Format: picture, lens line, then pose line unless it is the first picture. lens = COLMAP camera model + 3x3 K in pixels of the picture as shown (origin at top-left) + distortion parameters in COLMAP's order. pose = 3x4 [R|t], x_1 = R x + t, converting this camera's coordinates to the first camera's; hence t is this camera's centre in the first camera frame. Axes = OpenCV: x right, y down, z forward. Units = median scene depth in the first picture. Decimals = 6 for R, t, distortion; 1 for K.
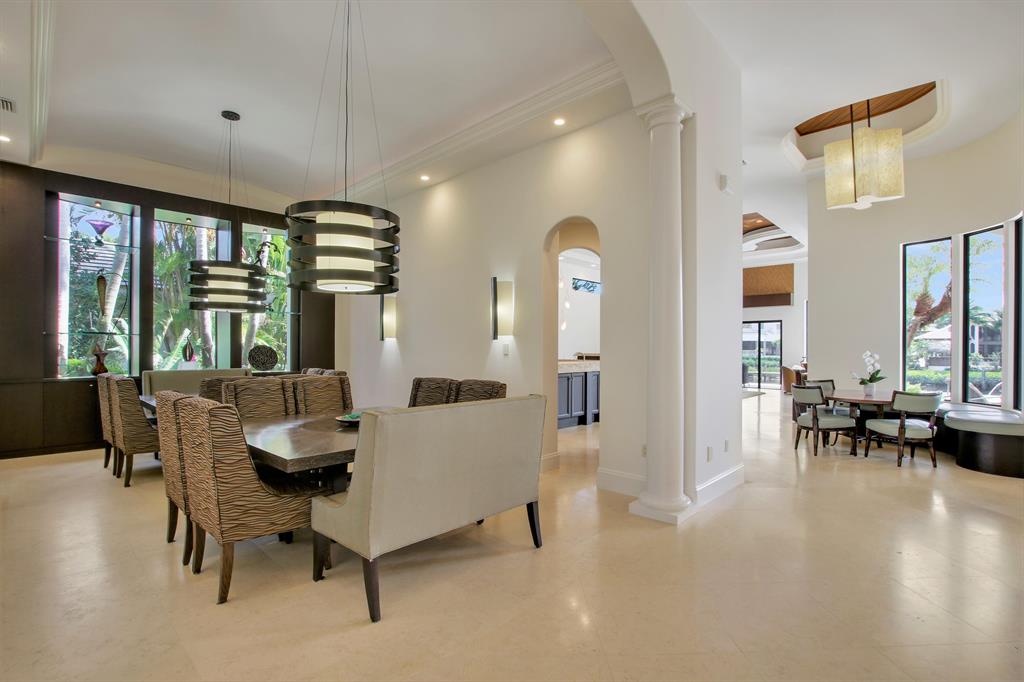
lens RADIAL K [[482.1, 0, 516.5], [0, 482.1, 346.3], [0, 0, 1]] dist [-0.017148, 0.000363]
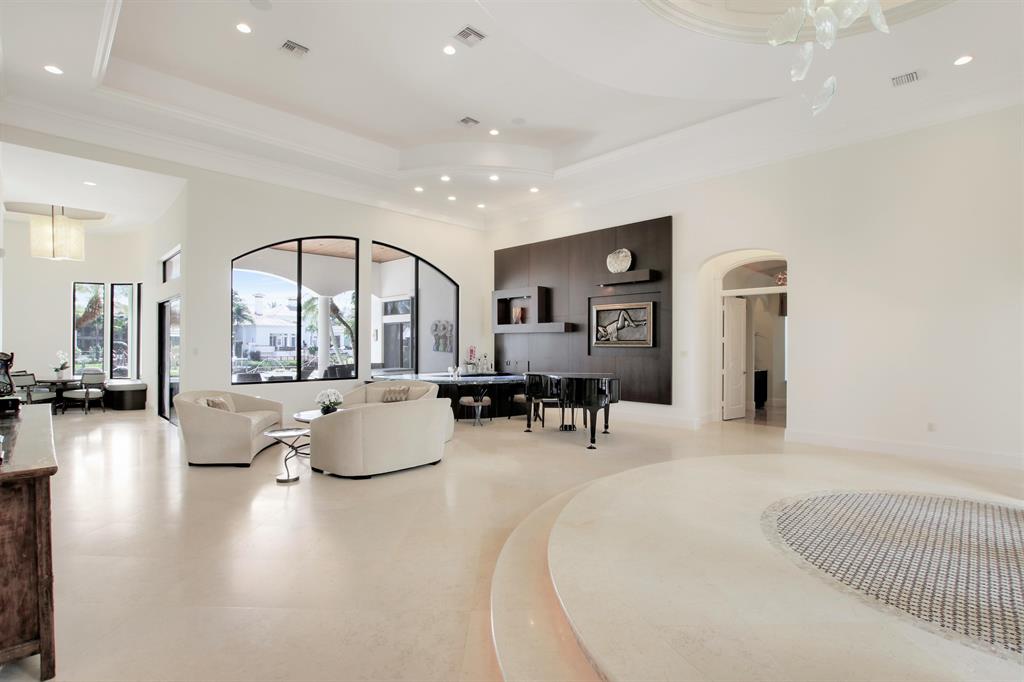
lens RADIAL K [[482.1, 0, 516.5], [0, 482.1, 346.3], [0, 0, 1]] dist [-0.017148, 0.000363]
pose [[0.044364, -0.007012, 0.998991, -0.910279], [-0.006433, 0.999953, 0.007305, -0.030175], [-0.998995, -0.006750, 0.044317, -0.702323]]
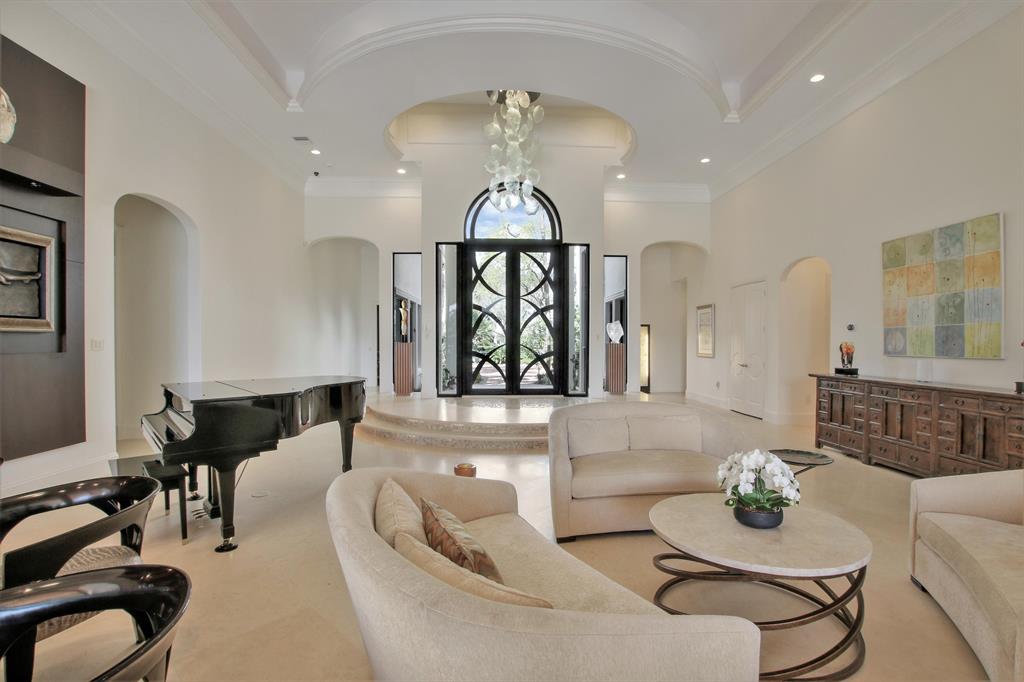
lens RADIAL K [[482.1, 0, 516.5], [0, 482.1, 346.3], [0, 0, 1]] dist [-0.017148, 0.000363]
pose [[-0.712705, -0.000111, -0.701464, 0.722826], [-0.003801, 0.999986, 0.003704, -0.002937], [0.701454, 0.005306, -0.712695, -0.018192]]
